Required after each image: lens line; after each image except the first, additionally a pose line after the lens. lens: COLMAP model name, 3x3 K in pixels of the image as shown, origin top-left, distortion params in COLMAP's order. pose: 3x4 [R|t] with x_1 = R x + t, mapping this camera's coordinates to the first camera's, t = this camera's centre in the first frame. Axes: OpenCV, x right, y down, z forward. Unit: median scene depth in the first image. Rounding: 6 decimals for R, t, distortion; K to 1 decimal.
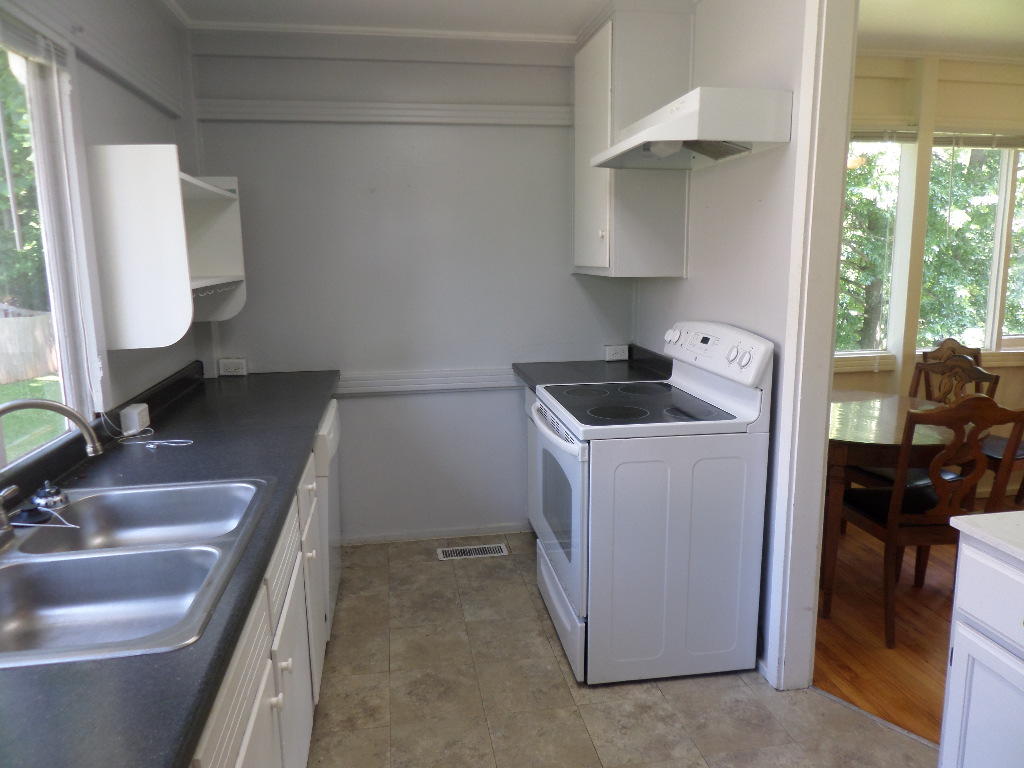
lens RADIAL K [[726.4, 0, 514.4], [0, 726.4, 380.9], [0, 0, 1]] dist [-0.000917, -0.012008]
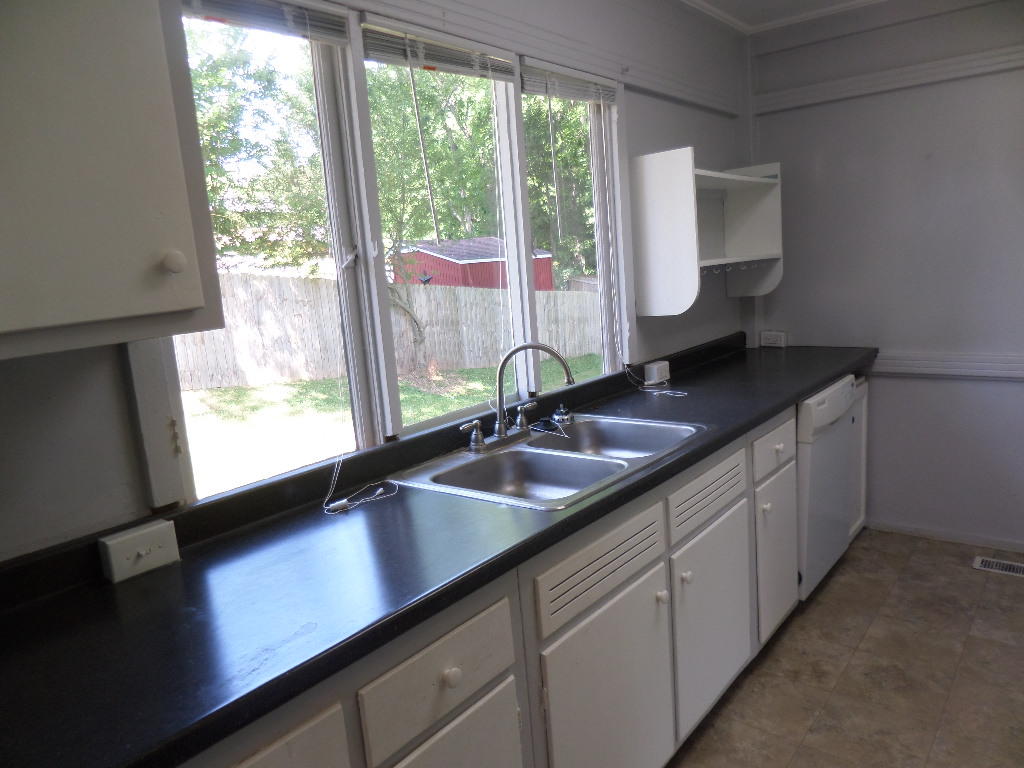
lens RADIAL K [[726.4, 0, 514.0], [0, 726.4, 385.4], [0, 0, 1]] dist [-0.000917, -0.012008]
pose [[0.656574, 0.089965, -0.748877, 0.229598], [-0.068124, 0.995876, 0.059911, 0.013768], [0.751179, 0.011680, 0.659995, -0.009763]]
